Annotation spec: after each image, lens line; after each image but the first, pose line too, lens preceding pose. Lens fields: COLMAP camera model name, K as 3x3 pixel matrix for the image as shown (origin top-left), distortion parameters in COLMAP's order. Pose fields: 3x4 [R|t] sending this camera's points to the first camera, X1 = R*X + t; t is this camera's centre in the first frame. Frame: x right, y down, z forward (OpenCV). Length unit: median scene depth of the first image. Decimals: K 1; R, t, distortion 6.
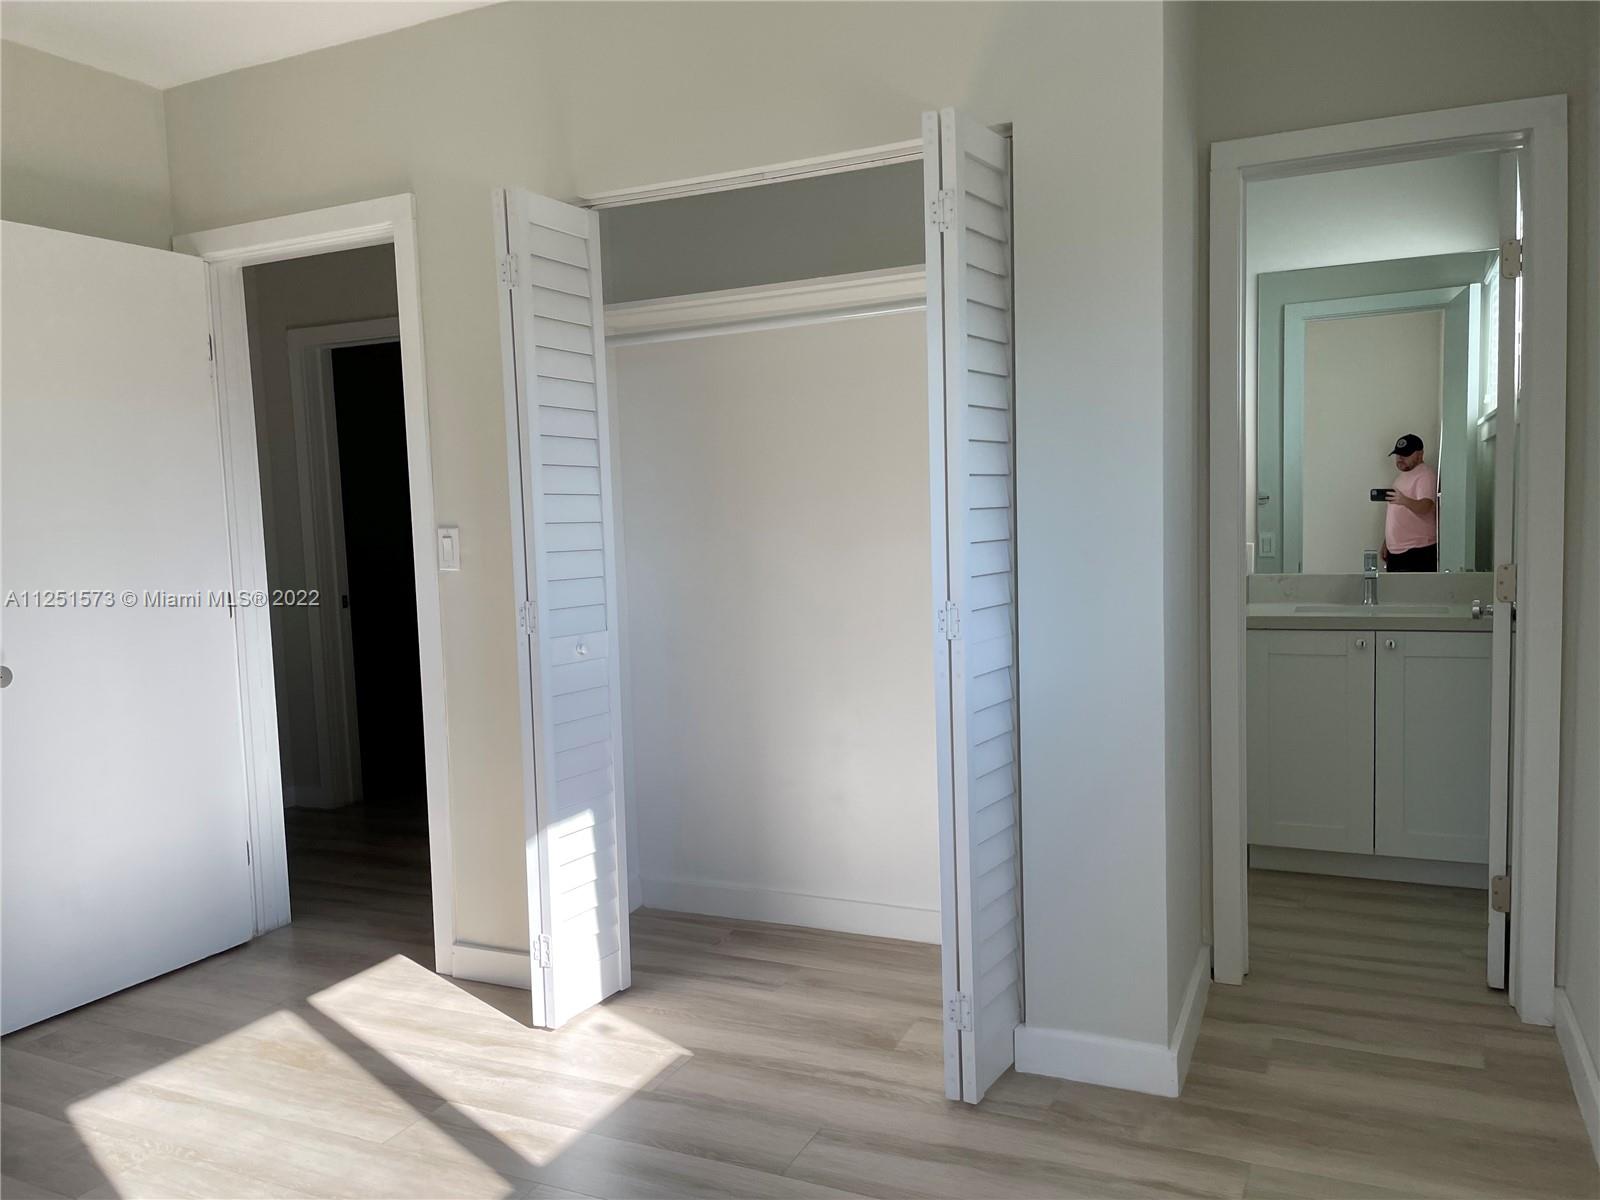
lens RADIAL K [[1211.6, 0, 797.0], [0, 1211.6, 611.9], [0, 0, 1]] dist [0.047335, -0.042725]
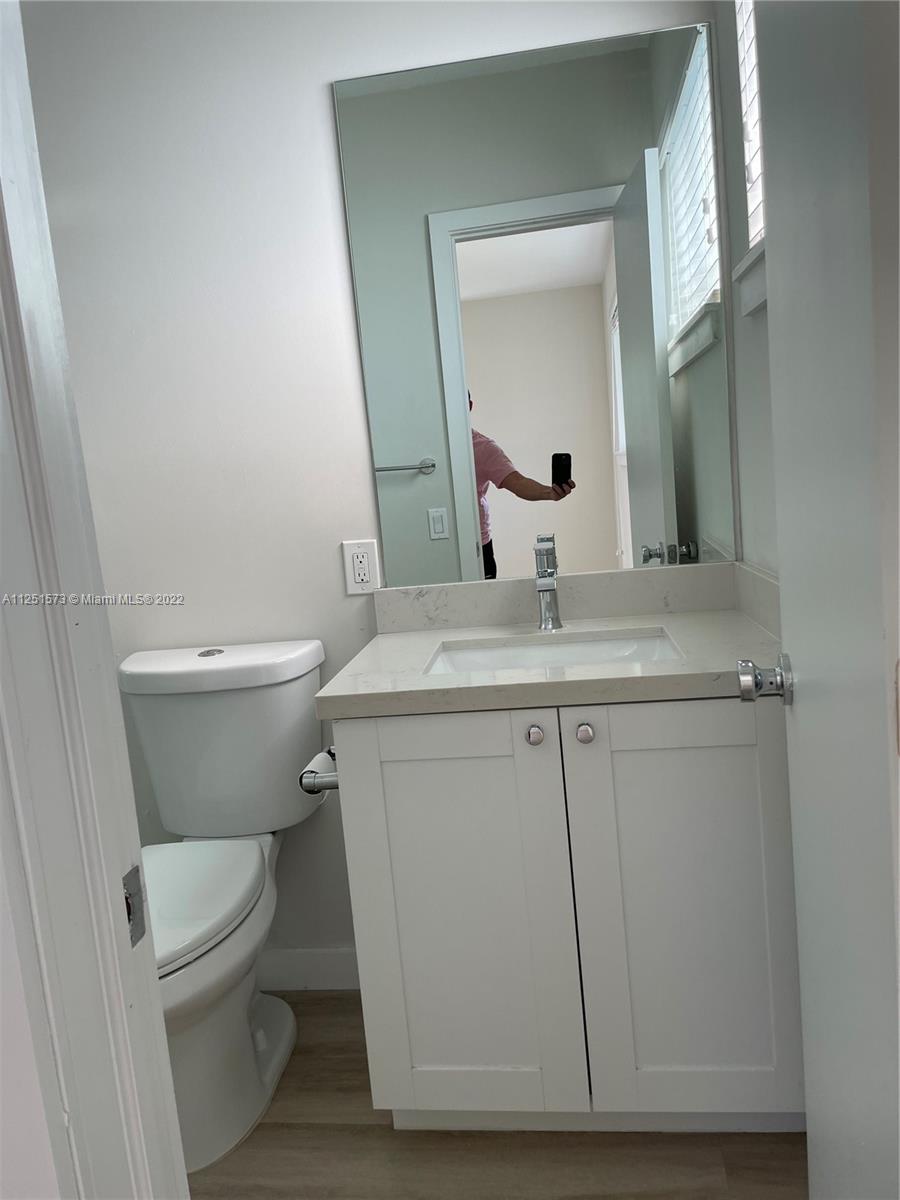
lens RADIAL K [[908.7, 0, 452.1], [0, 908.7, 597.8], [0, 0, 1]] dist [0.047335, -0.042725]
pose [[0.949008, -0.099542, 0.299123, 0.271984], [0.088194, 0.994785, 0.051237, -0.047070], [-0.302664, -0.022244, 0.952838, 0.549770]]
